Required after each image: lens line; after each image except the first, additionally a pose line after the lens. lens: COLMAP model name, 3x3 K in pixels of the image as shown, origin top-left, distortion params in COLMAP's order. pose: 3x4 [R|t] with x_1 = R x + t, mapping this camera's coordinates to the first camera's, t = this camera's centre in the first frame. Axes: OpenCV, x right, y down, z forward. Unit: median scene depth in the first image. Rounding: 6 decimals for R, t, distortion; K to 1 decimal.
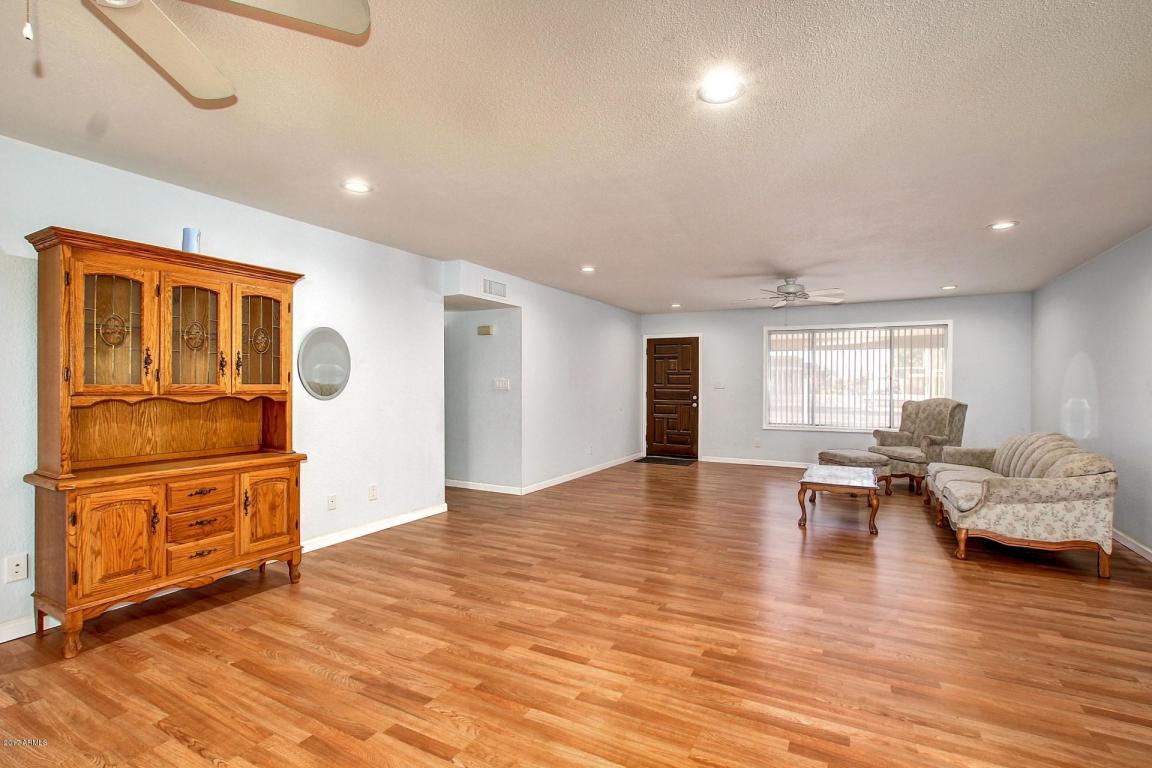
lens RADIAL K [[534.8, 0, 580.0], [0, 534.8, 384.2], [0, 0, 1]] dist [-0.027438, 0.001222]
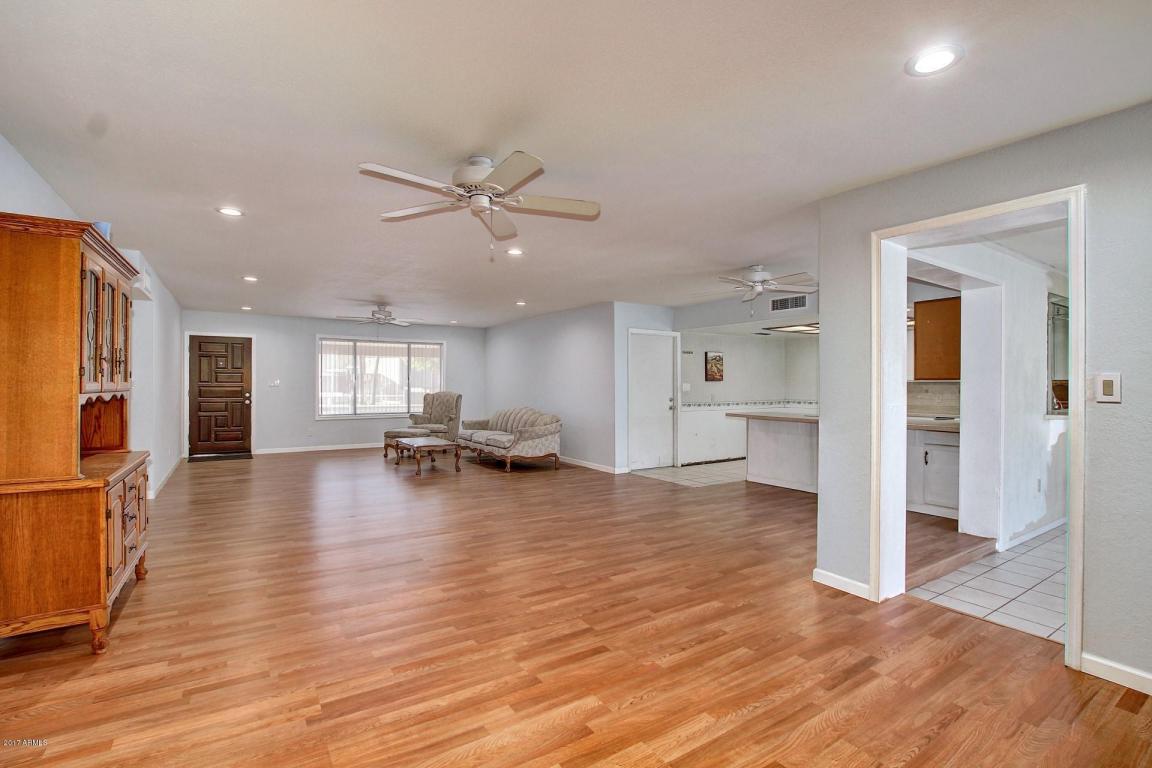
lens RADIAL K [[534.8, 0, 580.0], [0, 534.8, 384.2], [0, 0, 1]] dist [-0.027438, 0.001222]
pose [[0.484209, -0.001740, 0.874951, -1.083075], [-0.000802, 0.999997, 0.002433, 0.002216], [-0.874952, -0.001879, 0.484206, -0.229550]]
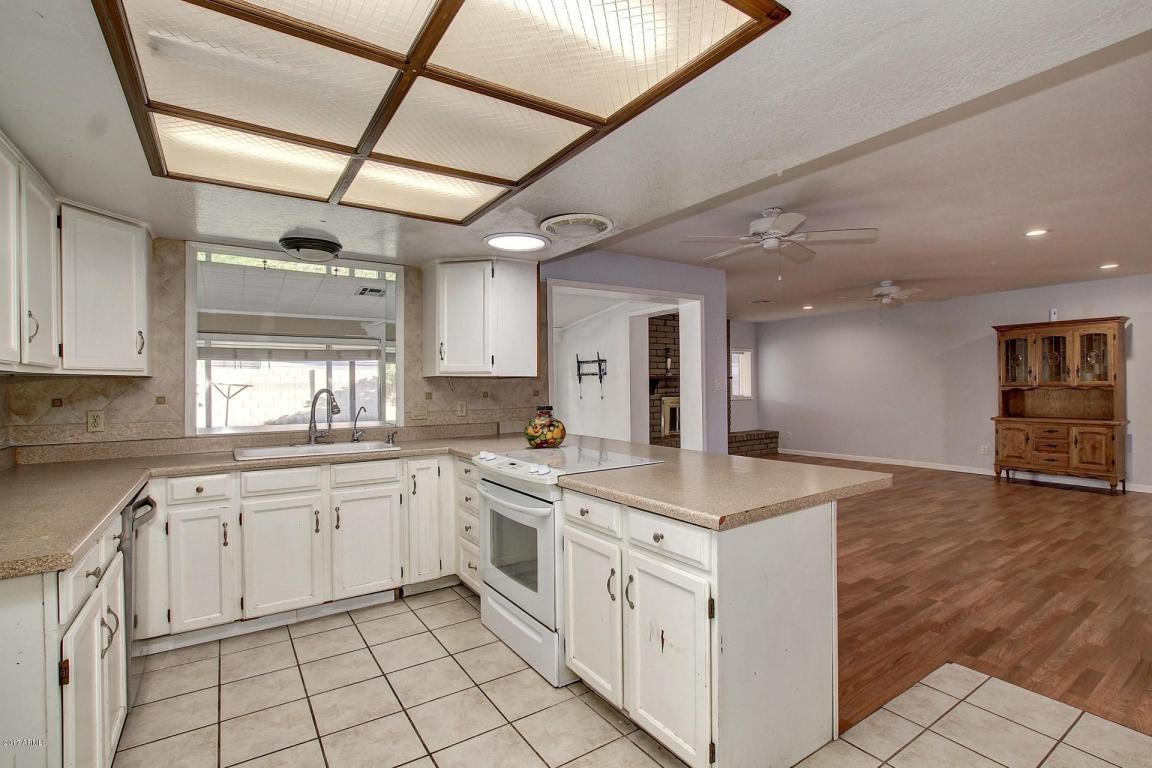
lens RADIAL K [[534.8, 0, 580.0], [0, 534.8, 384.2], [0, 0, 1]] dist [-0.027438, 0.001222]
pose [[-0.470265, -0.004540, -0.882513, 1.927717], [0.003823, 0.999967, -0.007181, 0.016578], [0.882517, -0.006751, -0.470233, 0.280561]]
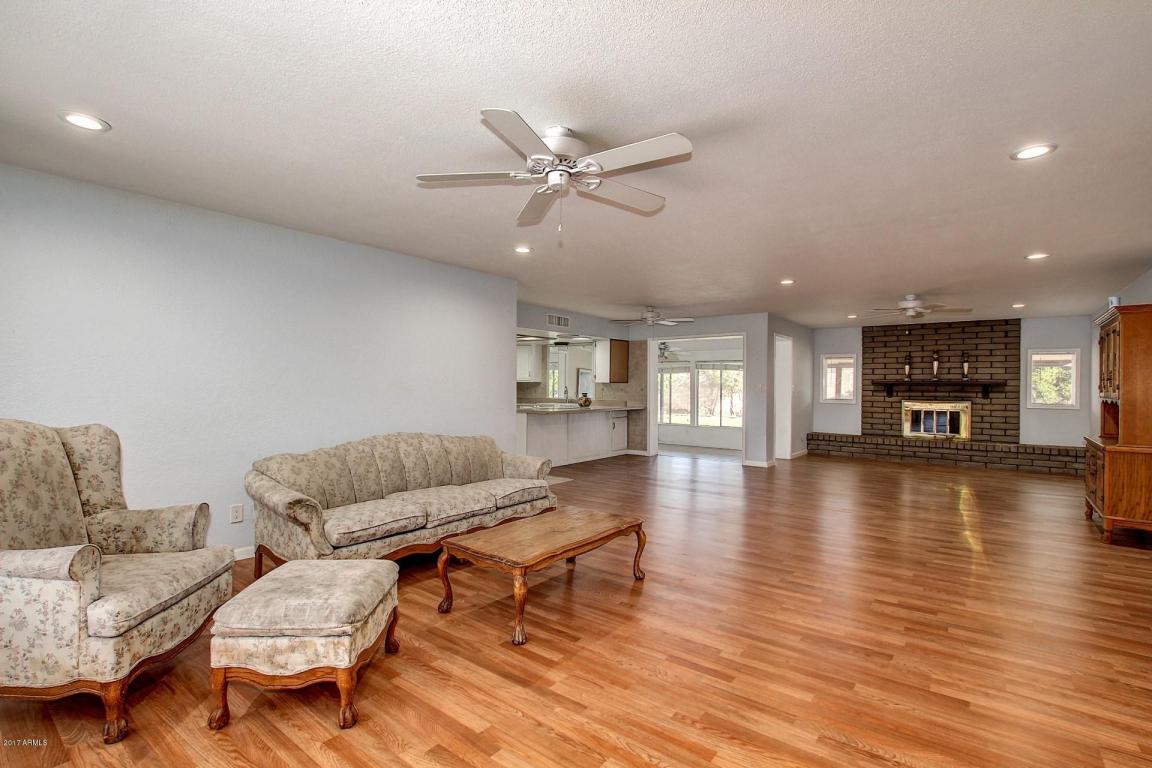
lens RADIAL K [[534.8, 0, 580.0], [0, 534.8, 384.2], [0, 0, 1]] dist [-0.027438, 0.001222]
pose [[-0.985720, -0.015670, 0.167661, 0.594050], [-0.015583, 0.999877, 0.001833, -0.002013], [-0.167669, -0.000806, -0.985843, 2.694481]]
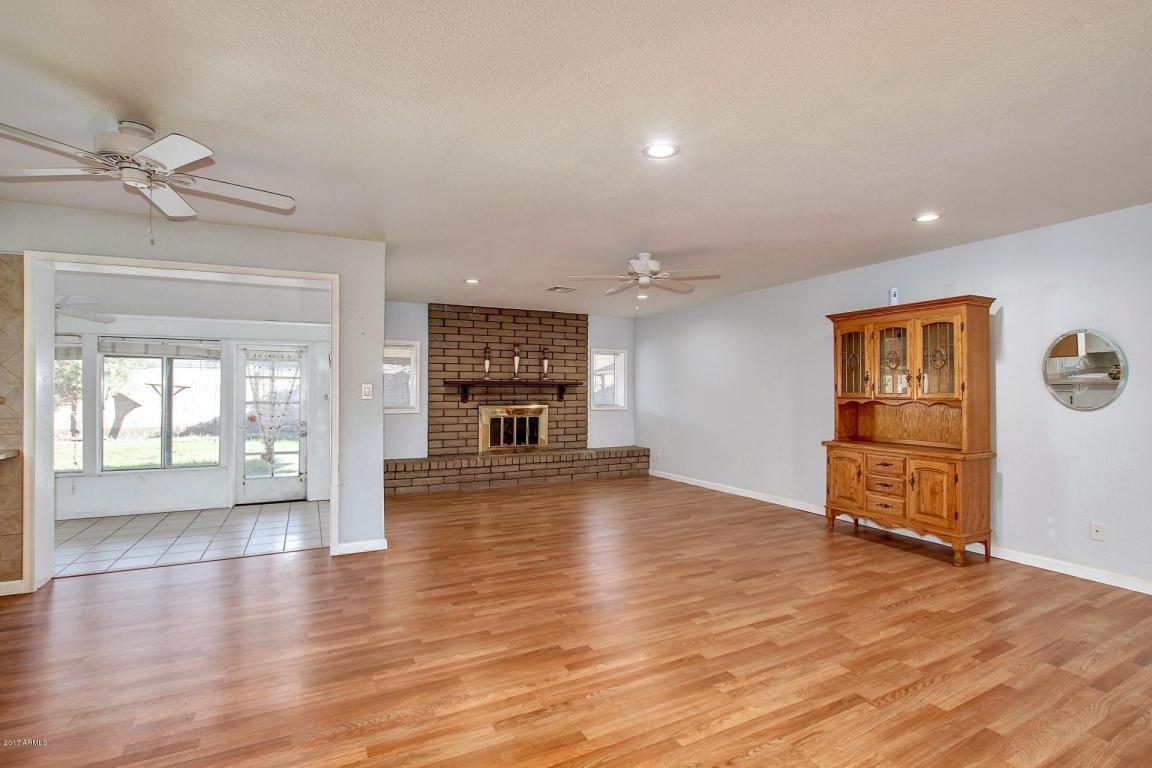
lens RADIAL K [[534.8, 0, 580.0], [0, 534.8, 384.2], [0, 0, 1]] dist [-0.027438, 0.001222]
pose [[-0.574421, -0.016993, -0.818384, 0.941598], [-0.007709, 0.999852, -0.015350, 0.004511], [0.818524, -0.002509, -0.574467, 1.064681]]
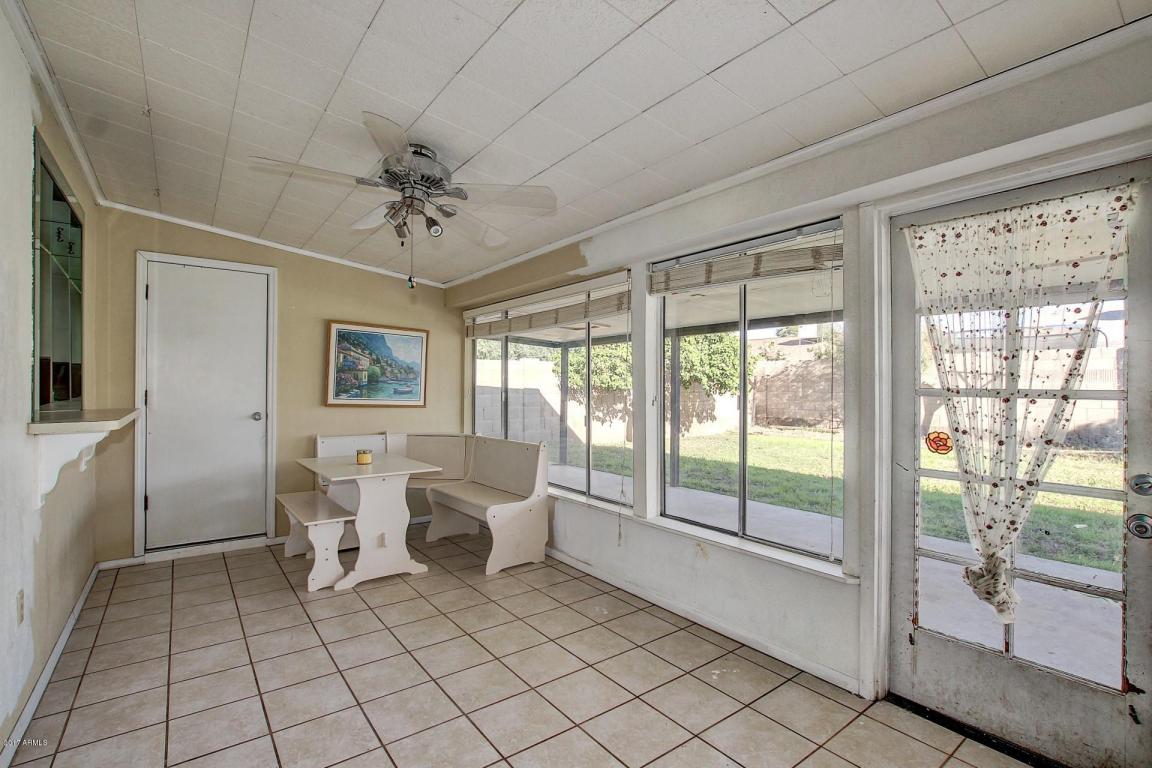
lens RADIAL K [[534.8, 0, 580.0], [0, 534.8, 384.2], [0, 0, 1]] dist [-0.027438, 0.001222]
pose [[-0.905234, -0.005761, 0.424873, 0.103936], [-0.004680, 0.999983, 0.003586, 0.045000], [-0.424887, 0.001257, -0.905246, -0.406870]]
